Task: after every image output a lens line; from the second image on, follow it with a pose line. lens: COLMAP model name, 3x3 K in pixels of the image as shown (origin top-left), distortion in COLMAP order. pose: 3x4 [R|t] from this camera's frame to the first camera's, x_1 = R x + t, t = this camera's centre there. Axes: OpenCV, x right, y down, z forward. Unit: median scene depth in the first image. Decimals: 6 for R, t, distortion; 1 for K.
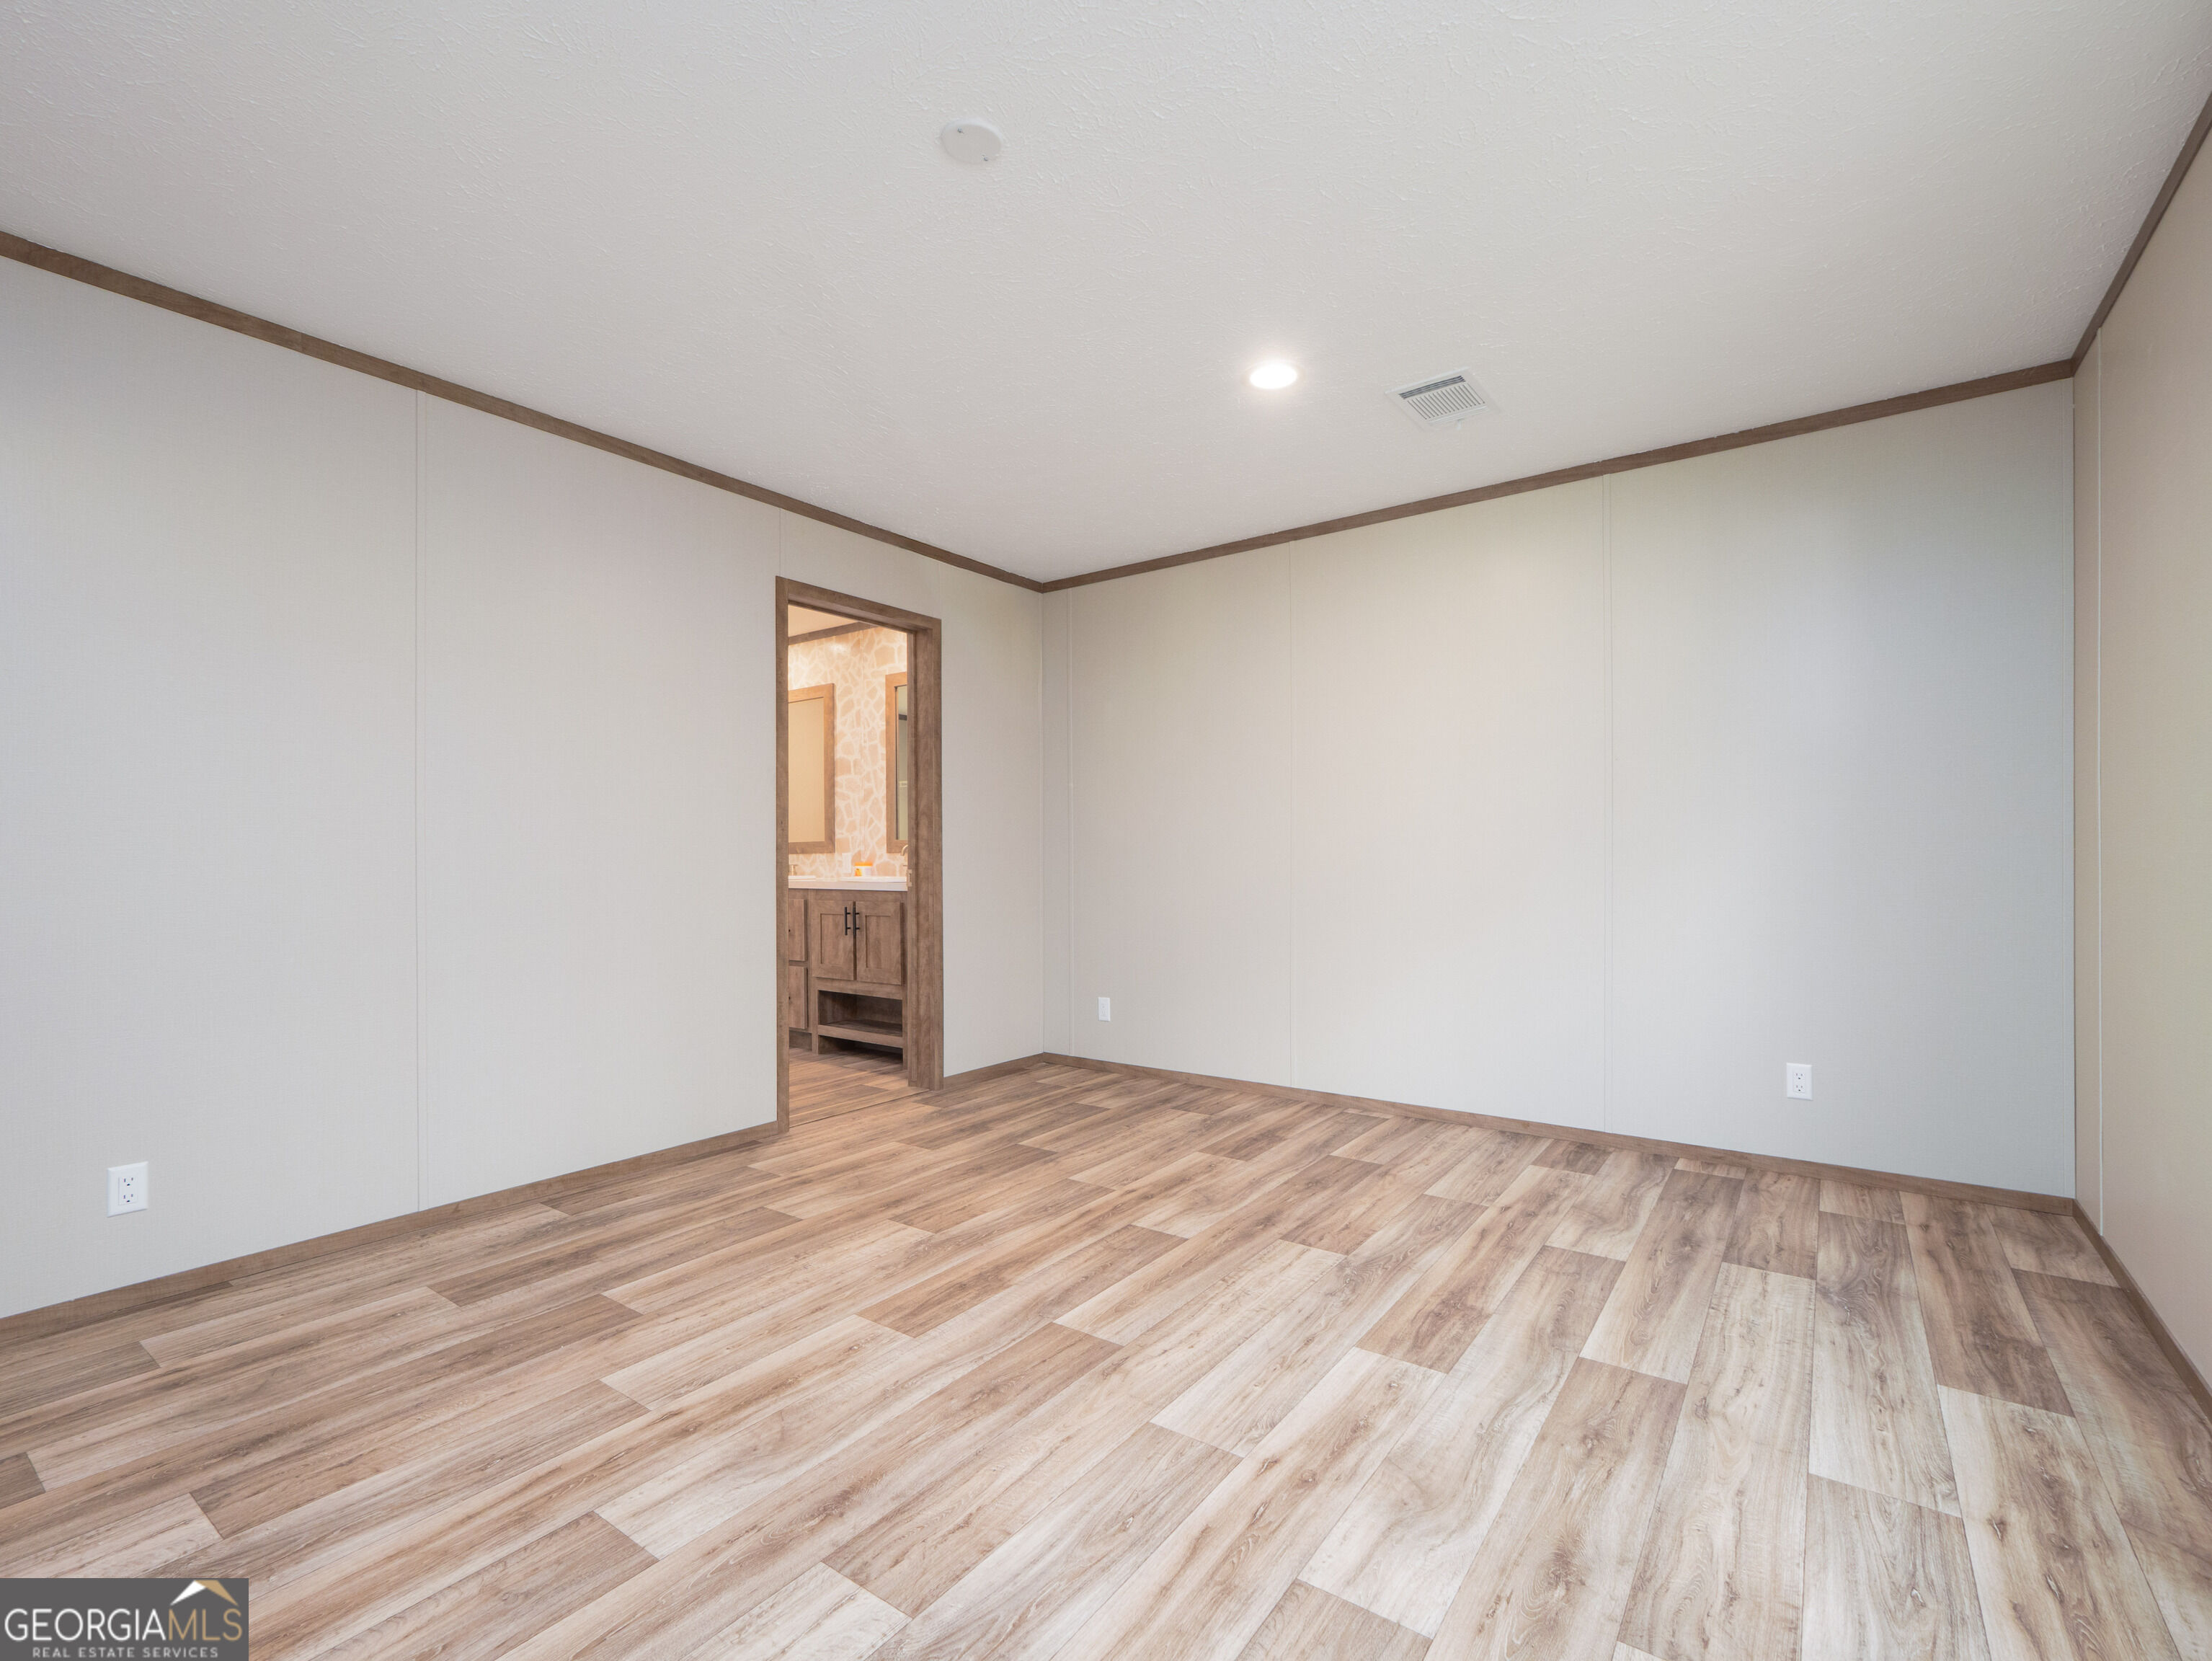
lens RADIAL K [[1015.8, 0, 1097.2], [0, 1015.8, 855.1], [0, 0, 1]] dist [-0.002356, -0.000218]
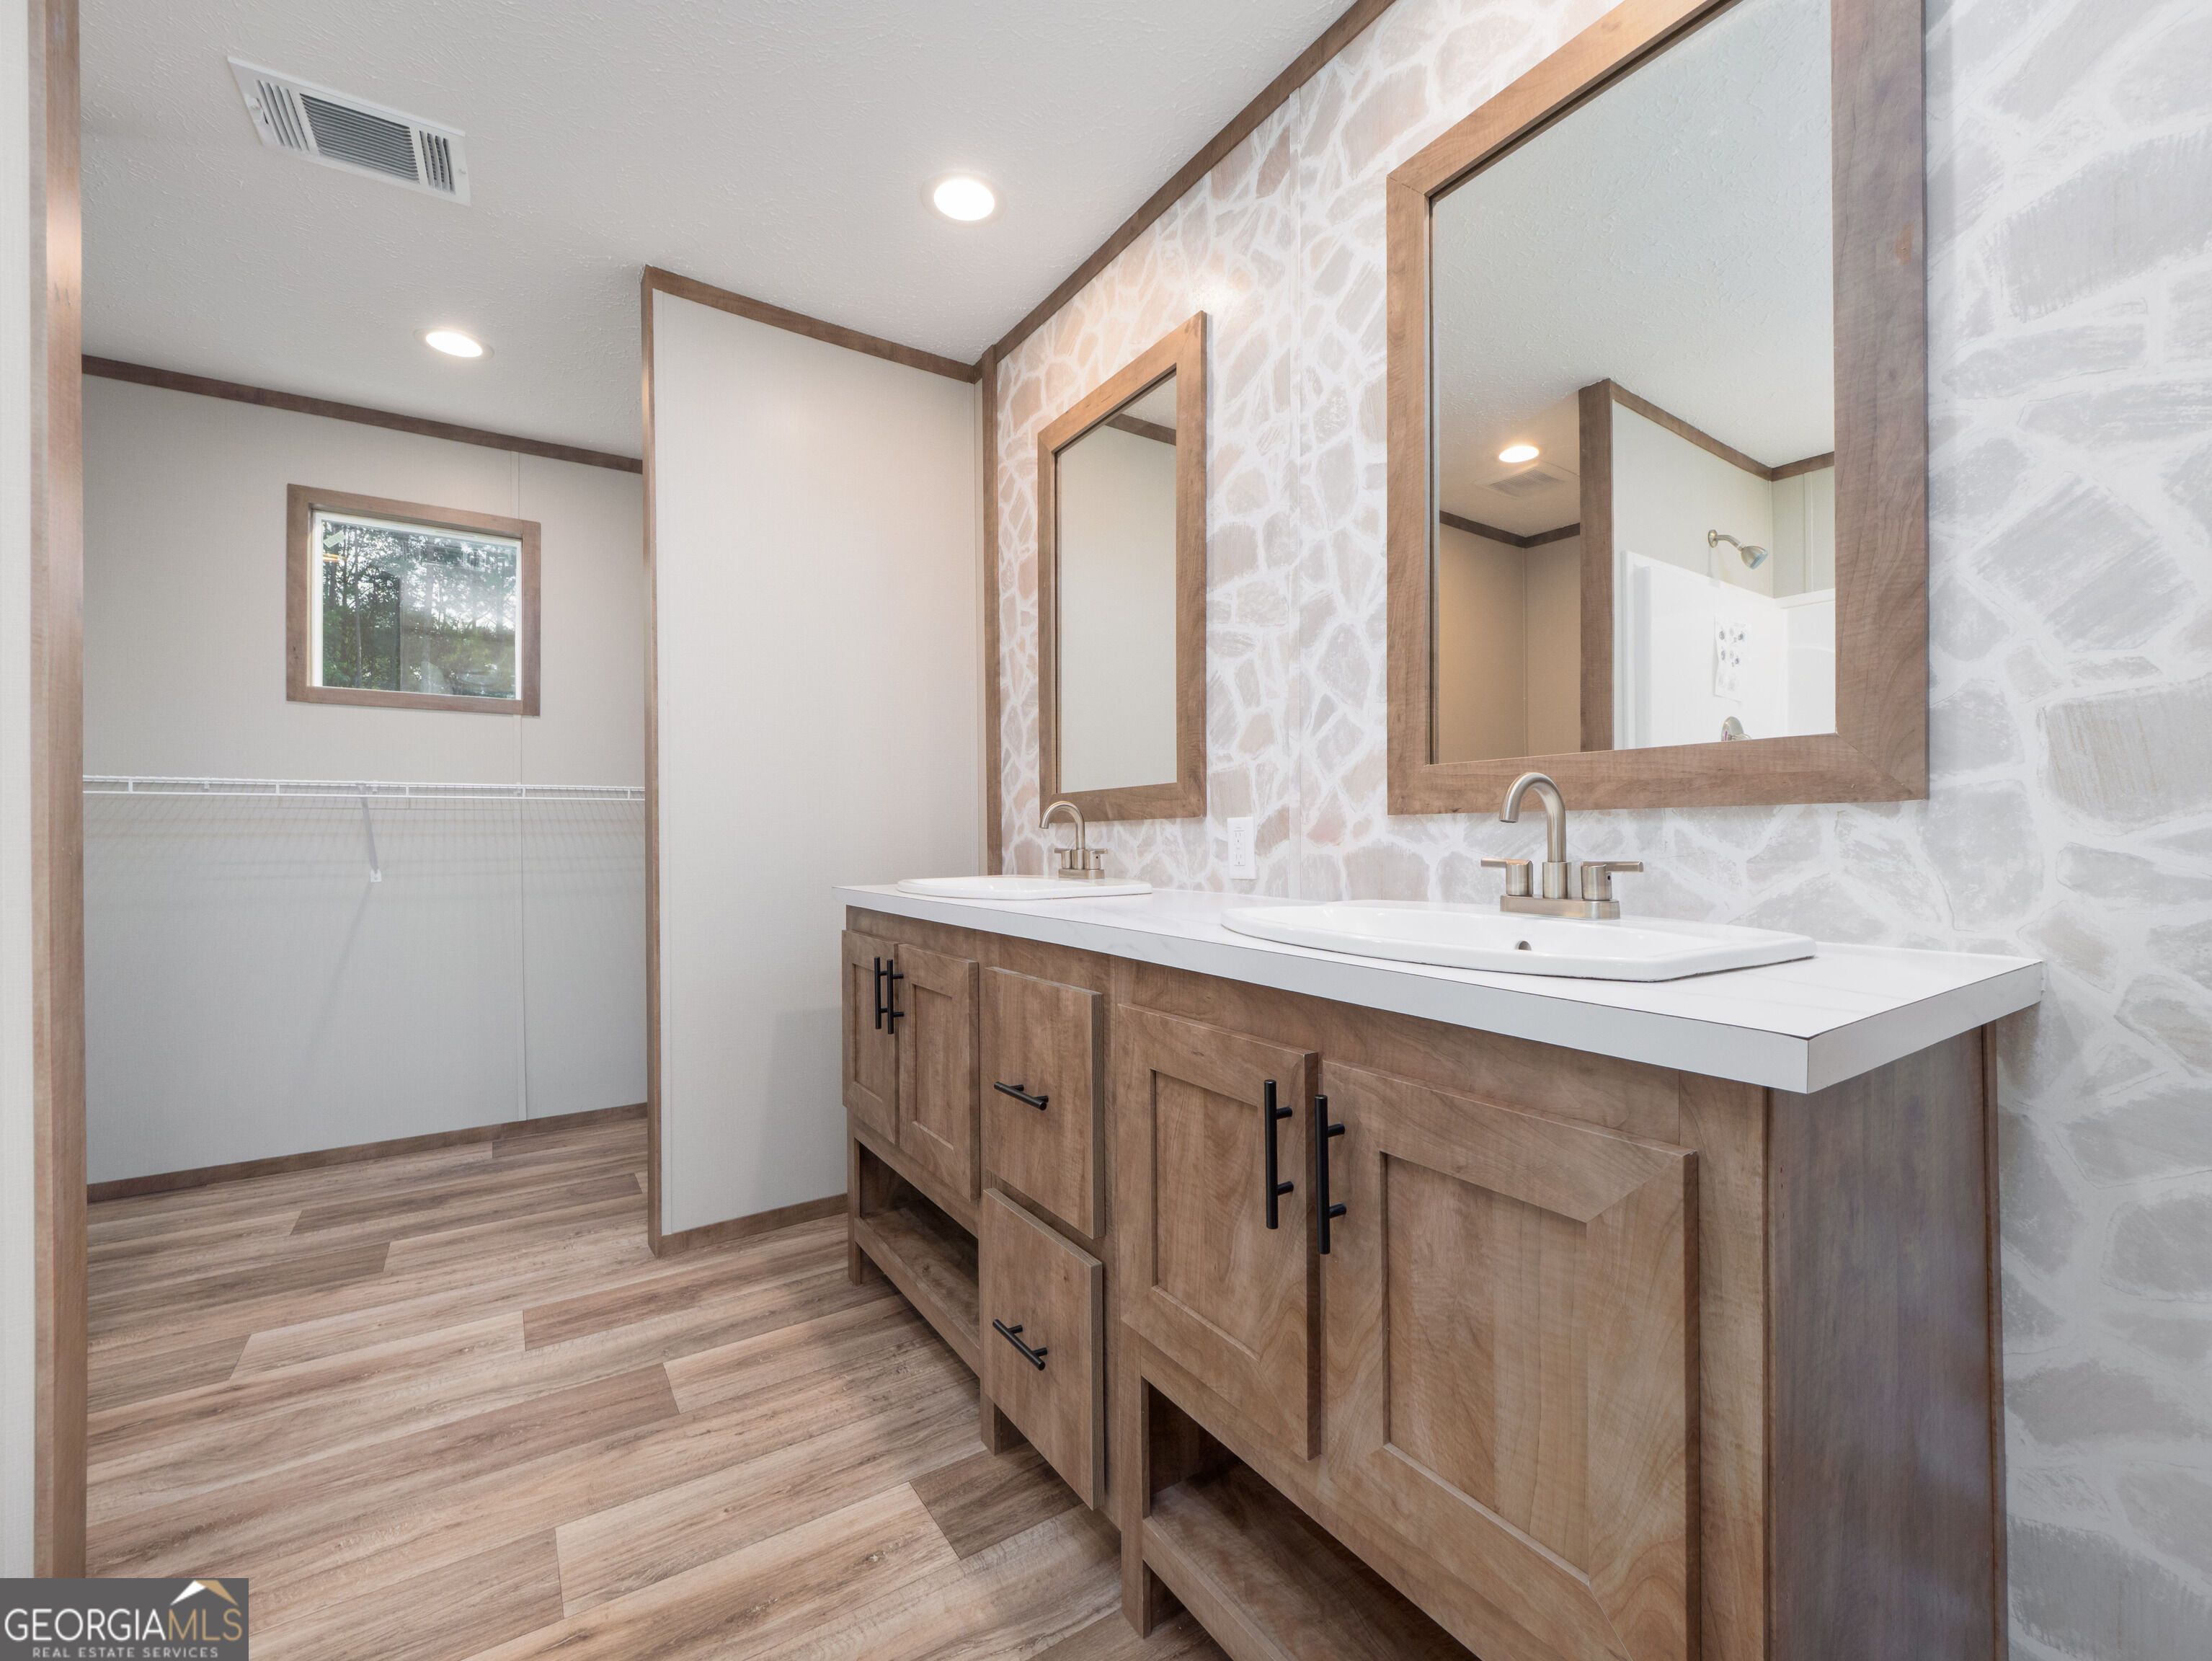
lens RADIAL K [[934.7, 0, 1115.1], [0, 934.7, 834.1], [0, 0, 1]] dist [-0.007933, -0.000120]
pose [[0.943579, 0.004226, -0.331122, -0.192402], [-0.002671, 0.999983, 0.005148, 0.001988], [0.331138, -0.003973, 0.943574, 0.729070]]
